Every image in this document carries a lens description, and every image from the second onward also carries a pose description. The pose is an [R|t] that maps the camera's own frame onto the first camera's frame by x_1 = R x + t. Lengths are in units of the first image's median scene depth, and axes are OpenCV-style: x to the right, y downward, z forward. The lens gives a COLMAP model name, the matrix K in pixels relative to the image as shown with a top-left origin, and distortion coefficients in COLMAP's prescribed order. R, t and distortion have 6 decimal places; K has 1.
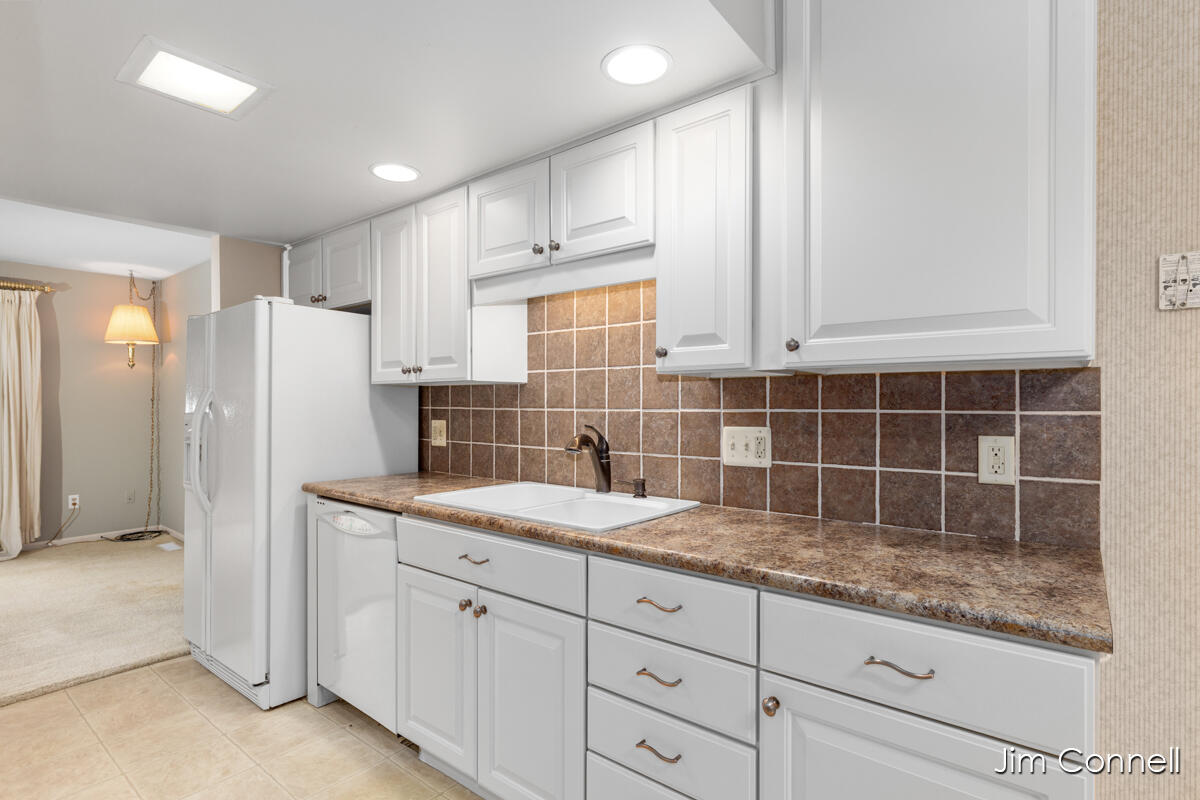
lens RADIAL K [[585.4, 0, 612.2], [0, 585.4, 402.3], [0, 0, 1]] dist [0.000430, -0.001050]
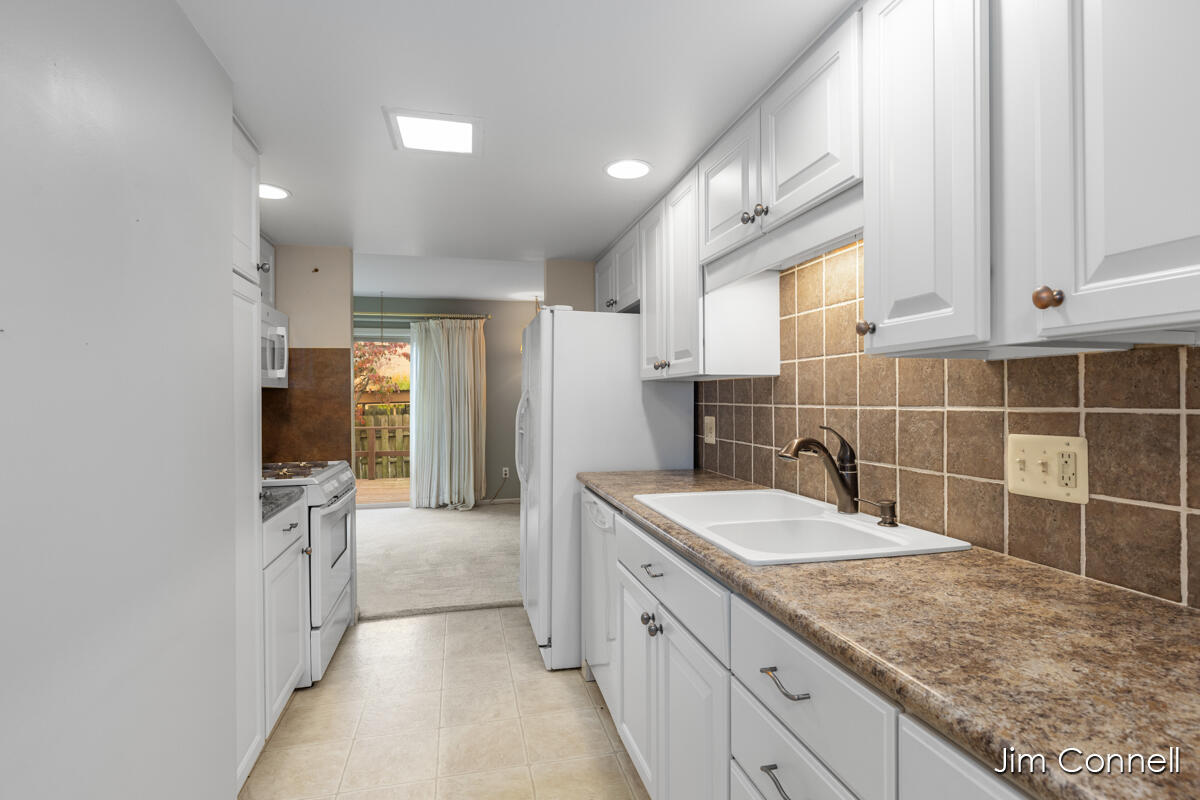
lens RADIAL K [[585.4, 0, 603.9], [0, 585.4, 395.6], [0, 0, 1]] dist [0.000430, -0.001050]
pose [[0.790541, -0.007508, -0.612363, 0.236050], [0.006468, 0.999971, -0.003910, -0.001794], [0.612375, -0.000869, 0.790567, 0.207446]]
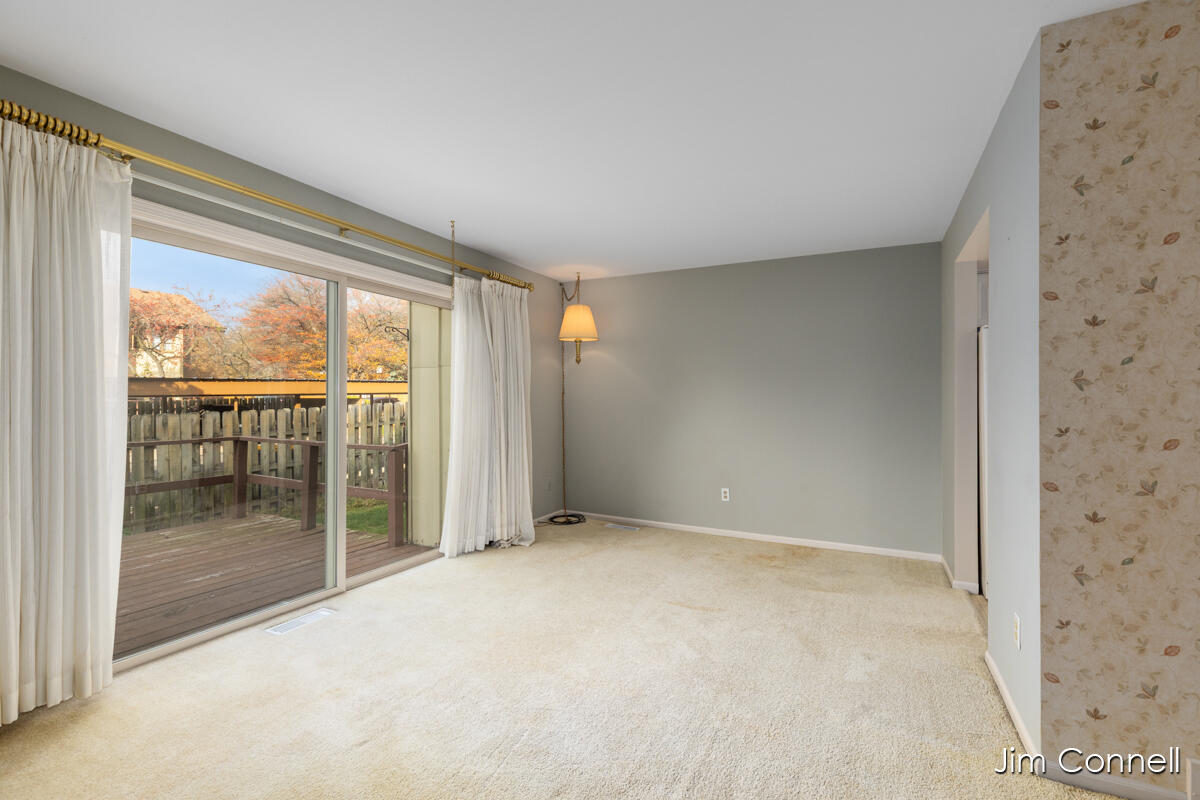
lens RADIAL K [[526.2, 0, 597.7], [0, 526.2, 398.7], [0, 0, 1]] dist [-0.000344, 0.000077]
pose [[0.980740, 0.000503, 0.195316, -2.663357], [-0.001247, 0.999992, 0.003683, 0.007474], [-0.195313, -0.003856, 0.980733, 0.109486]]
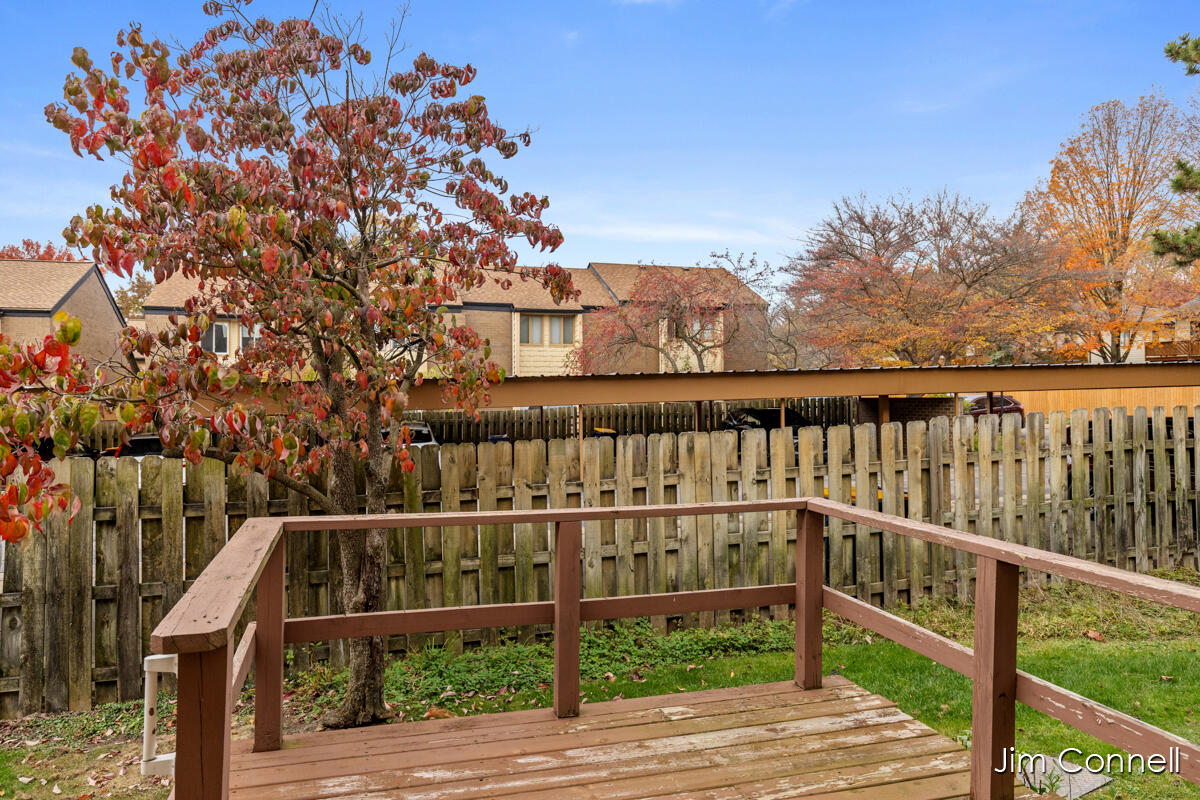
lens RADIAL K [[834.8, 0, 599.9], [0, 834.8, 393.4], [0, 0, 1]] dist [-0.049004, -0.000371]
pose [[0.813815, -0.012903, -0.580980, -3.300893], [0.011809, 0.999914, -0.005666, -0.019768], [0.581003, -0.002250, 0.813898, 1.482401]]
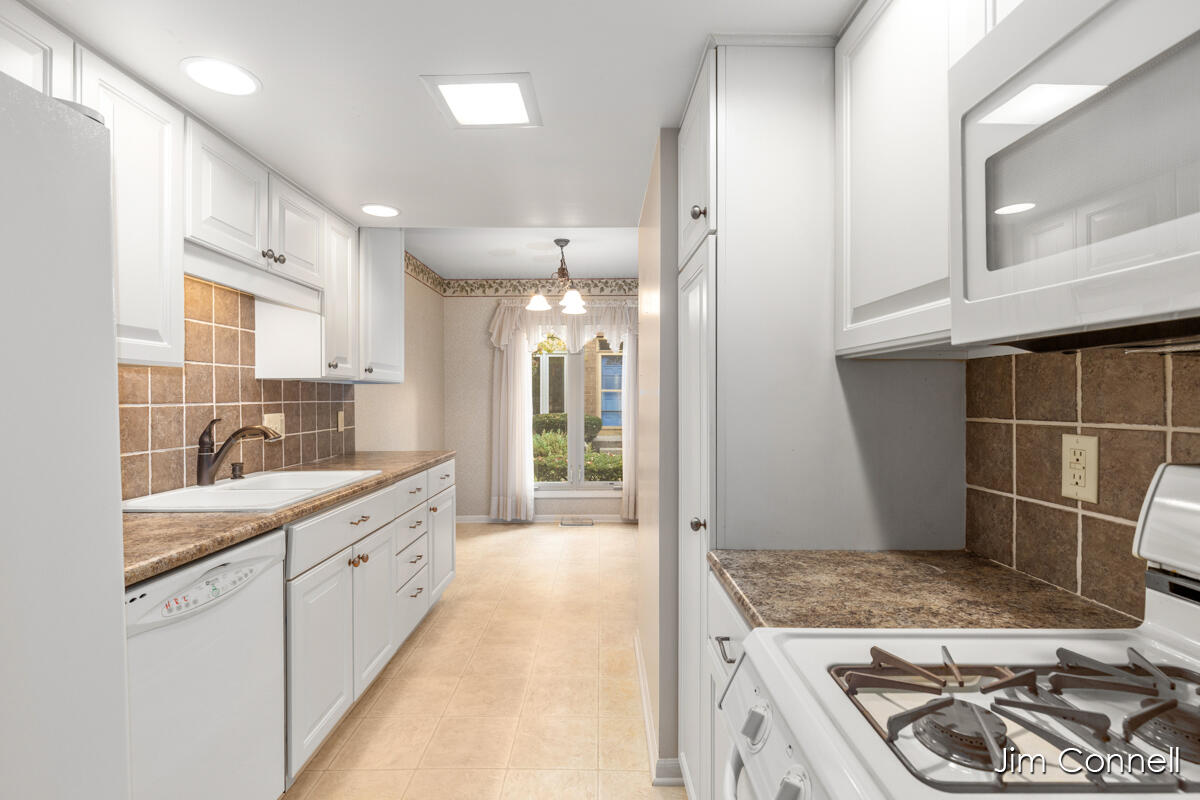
lens RADIAL K [[587.7, 0, 600.8], [0, 587.7, 397.1], [0, 0, 1]] dist [-0.002416, -0.000098]
pose [[-0.613553, 0.000322, 0.789654, -1.421326], [-0.002323, 0.999995, -0.002212, 0.001466], [-0.789650, -0.003191, -0.613549, 1.238772]]
